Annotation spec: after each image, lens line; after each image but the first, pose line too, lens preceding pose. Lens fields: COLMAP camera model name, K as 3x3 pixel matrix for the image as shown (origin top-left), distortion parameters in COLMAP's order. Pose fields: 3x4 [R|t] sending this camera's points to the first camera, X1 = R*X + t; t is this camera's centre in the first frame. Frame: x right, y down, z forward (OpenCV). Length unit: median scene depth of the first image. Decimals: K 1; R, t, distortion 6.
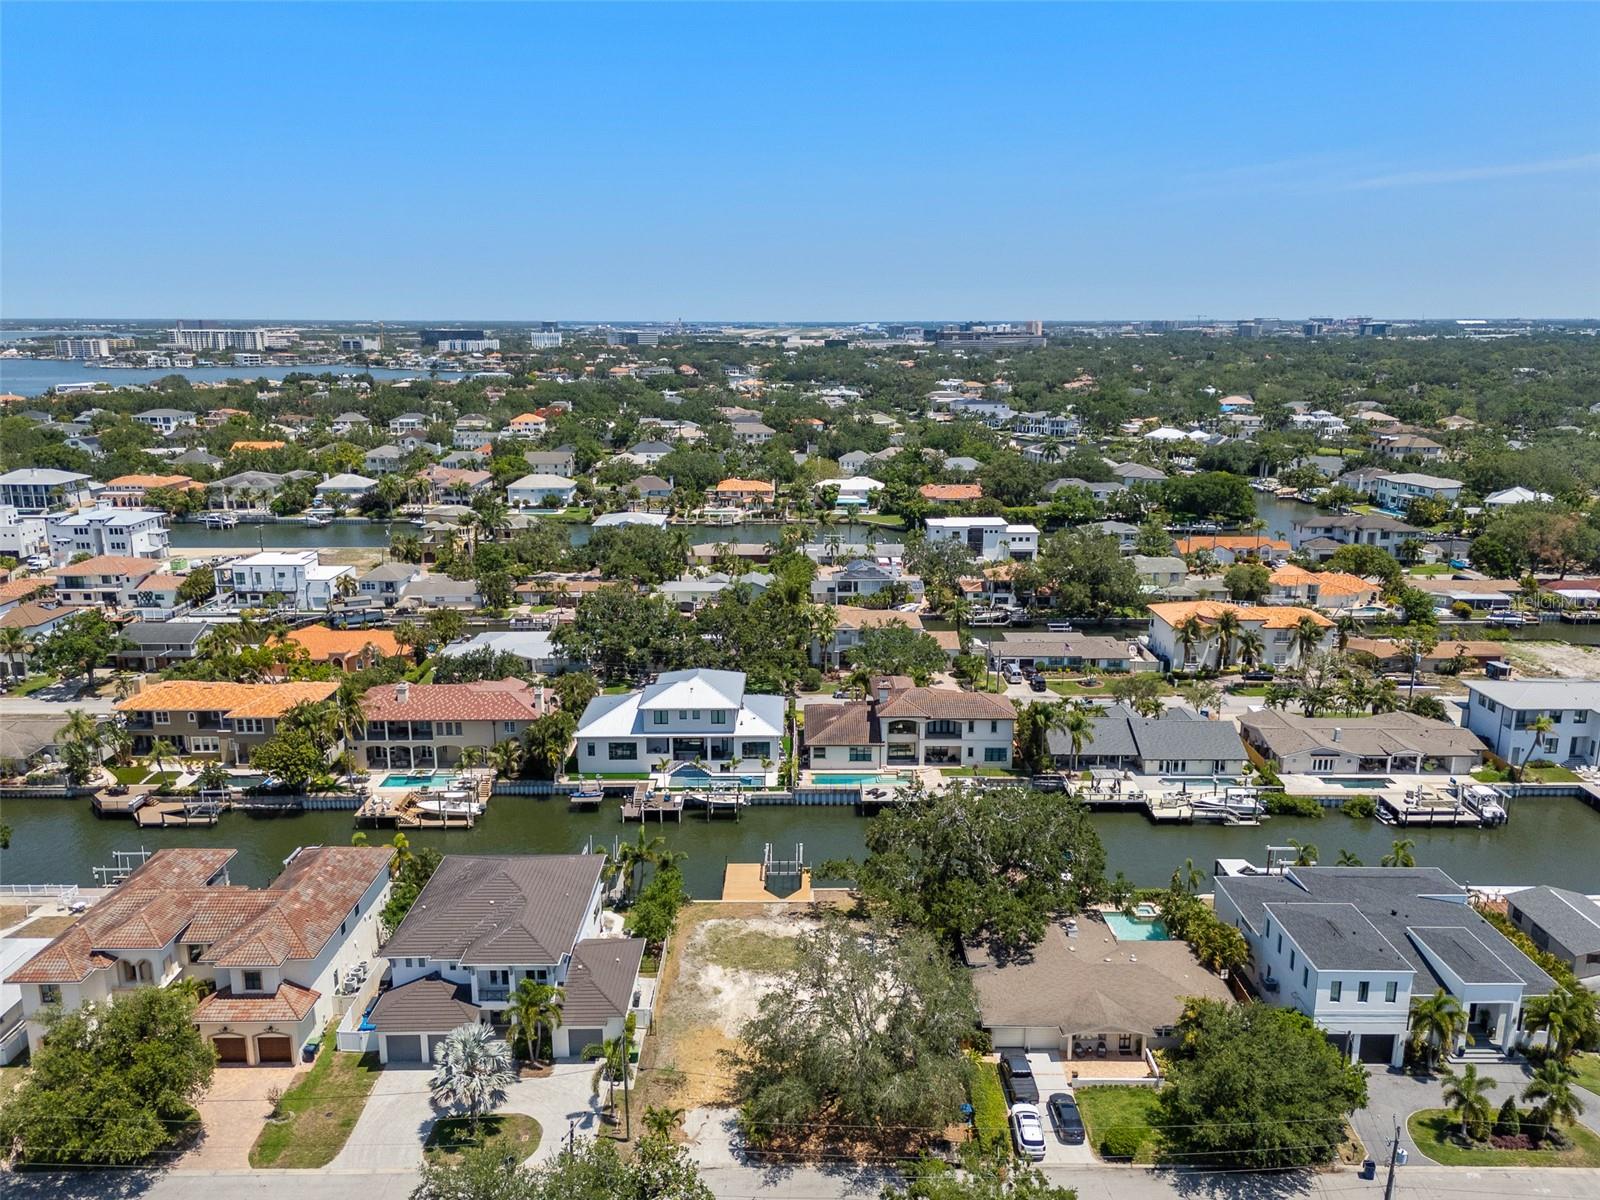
lens RADIAL K [[1192.1, 0, 804.9], [0, 1192.1, 603.4], [0, 0, 1]] dist [0.073087, -0.068463]
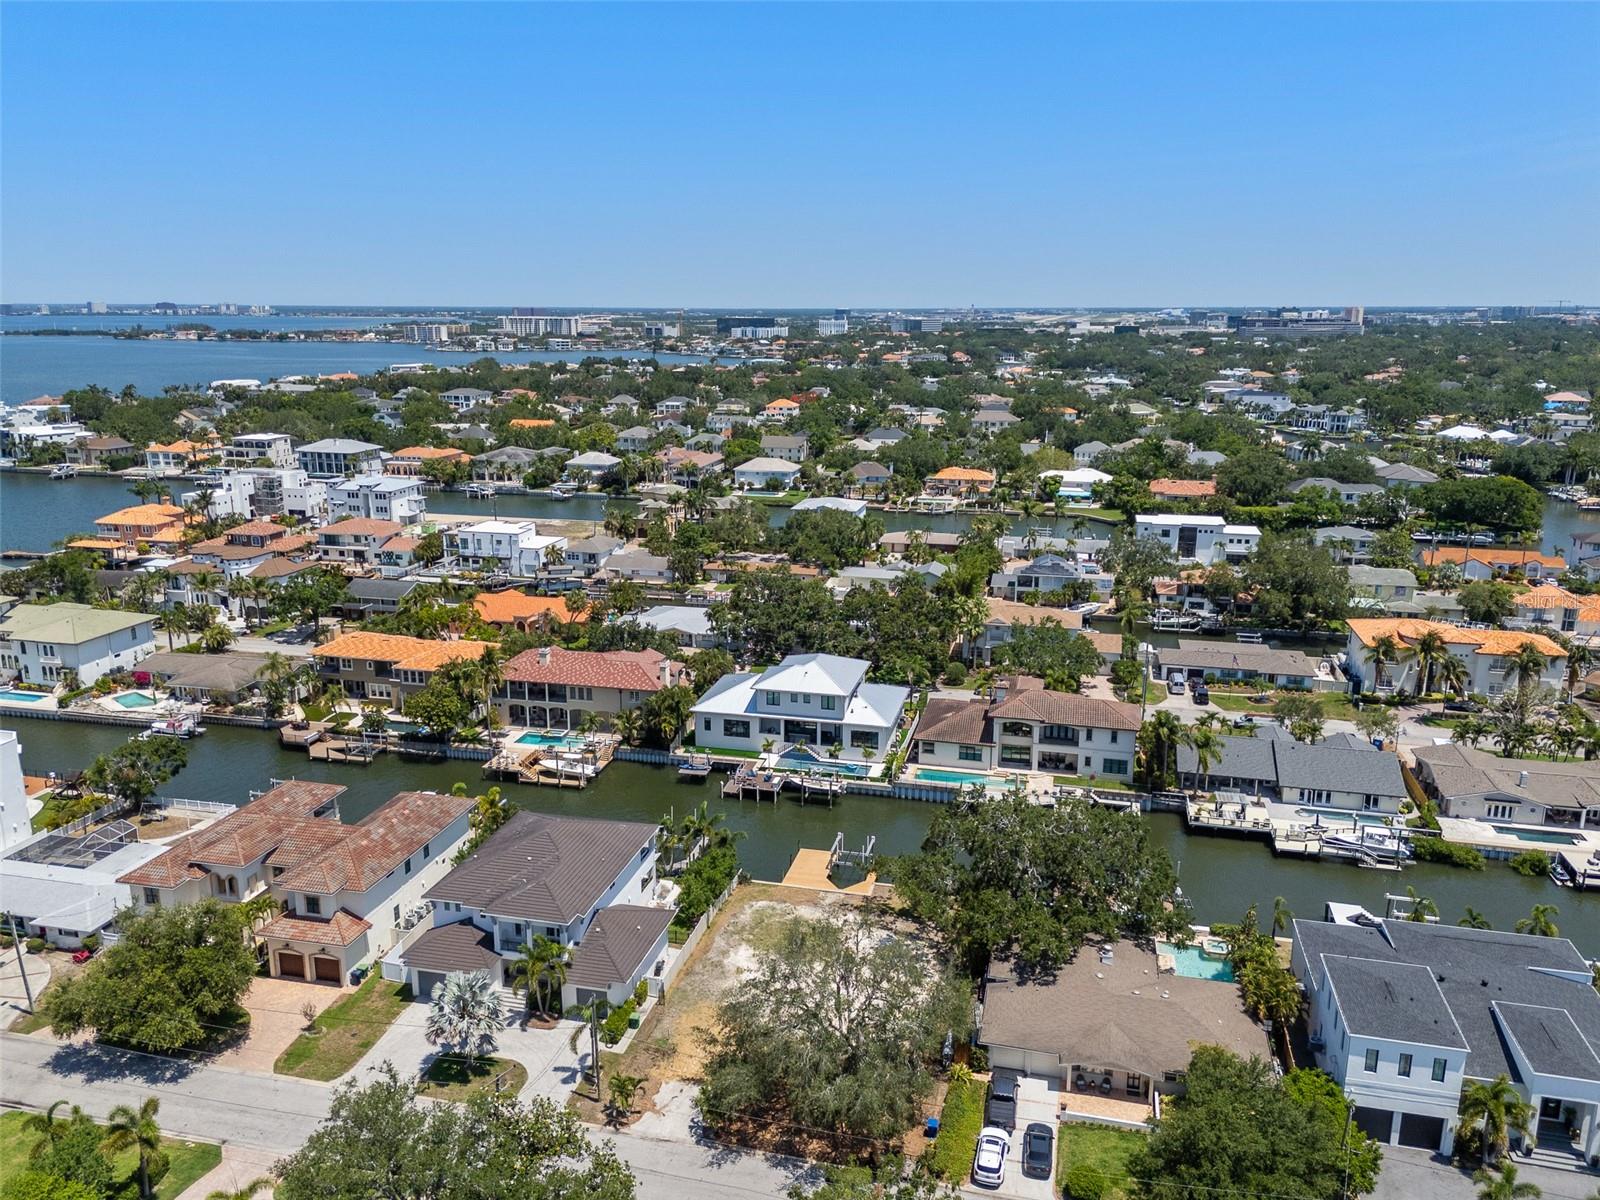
lens RADIAL K [[1192.1, 0, 804.9], [0, 1192.1, 603.4], [0, 0, 1]] dist [0.073087, -0.068463]
pose [[0.971332, 0.059327, -0.230204, 0.132133], [-0.056942, 0.998233, 0.016996, -0.004074], [0.230806, -0.003400, 0.972994, 0.021706]]
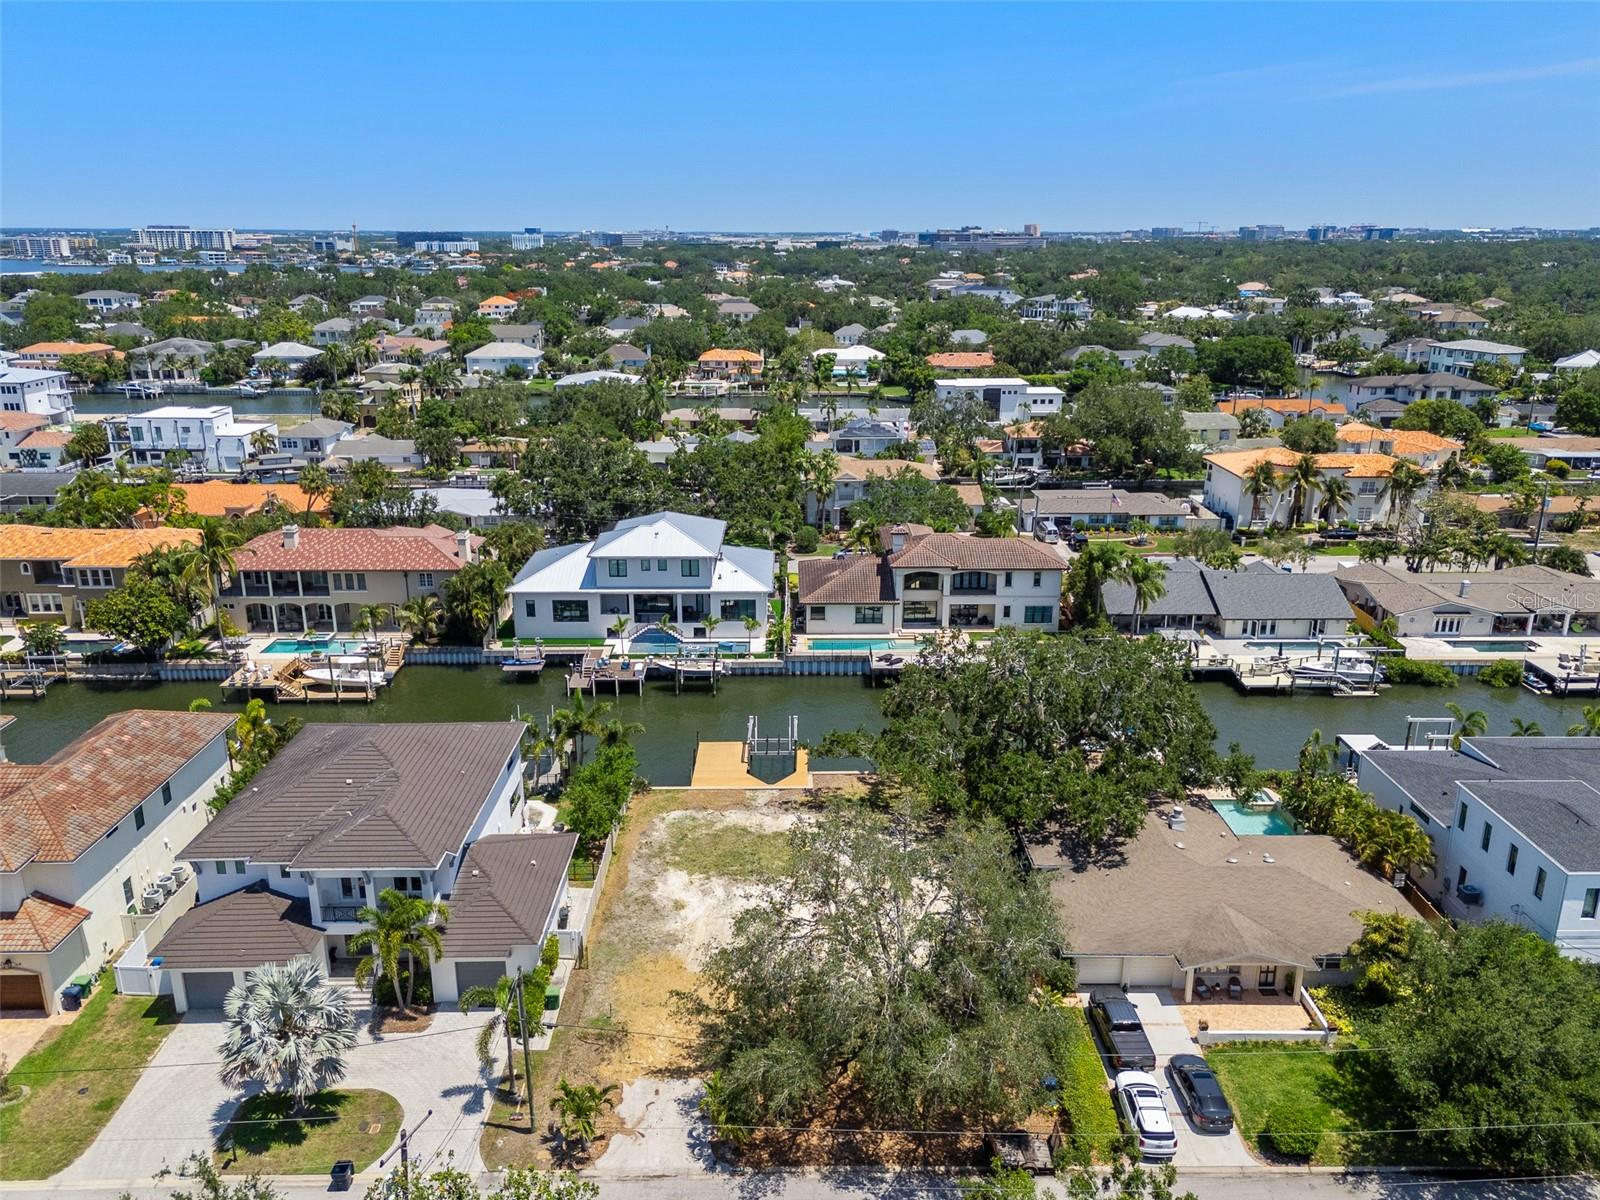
lens RADIAL K [[1192.1, 0, 804.9], [0, 1192.1, 603.4], [0, 0, 1]] dist [0.073087, -0.068463]
pose [[0.999974, -0.001788, 0.006975, -0.001933], [0.001314, 0.997722, 0.067449, 0.065104], [-0.007079, -0.067438, 0.997698, 0.205084]]
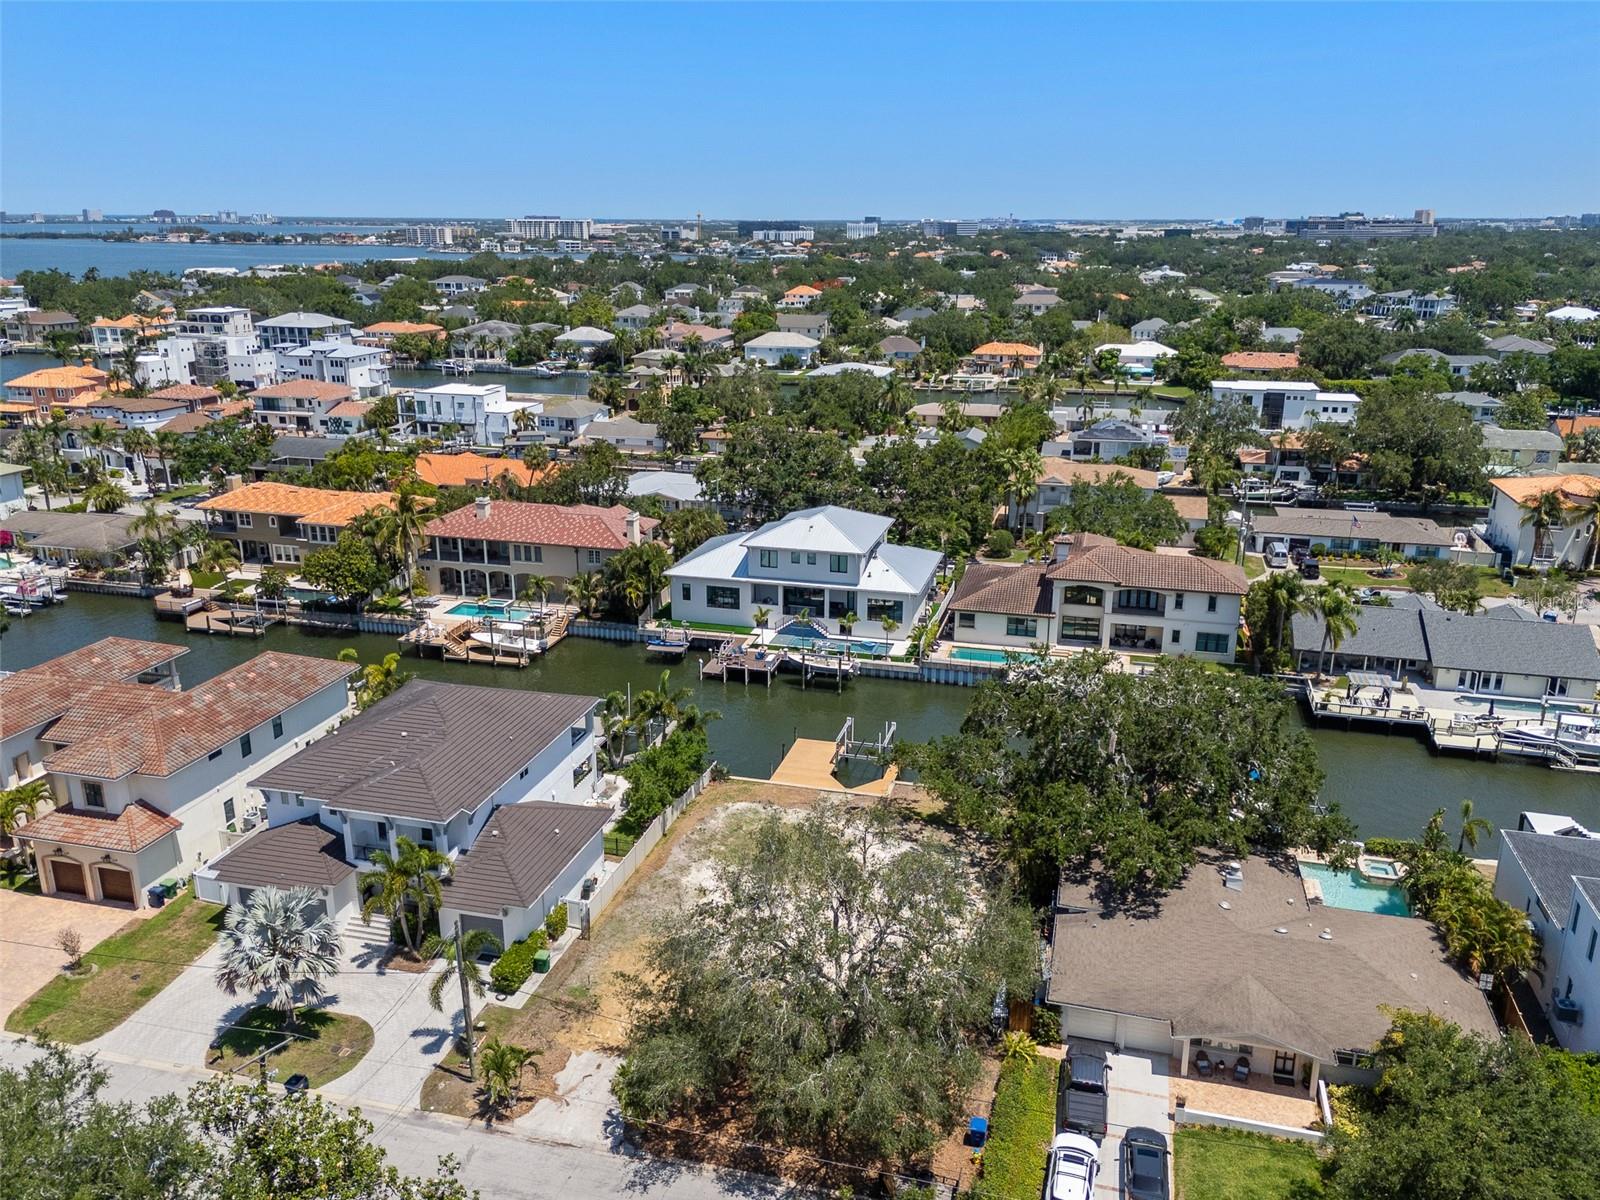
lens RADIAL K [[1232.8, 0, 804.5], [0, 1232.8, 602.6], [0, 0, 1]] dist [0.070372, -0.064344]
pose [[0.965874, 0.078911, -0.246698, 0.105068], [-0.062375, 0.995294, 0.074154, 0.061989], [0.251389, -0.056235, 0.966251, 0.211954]]
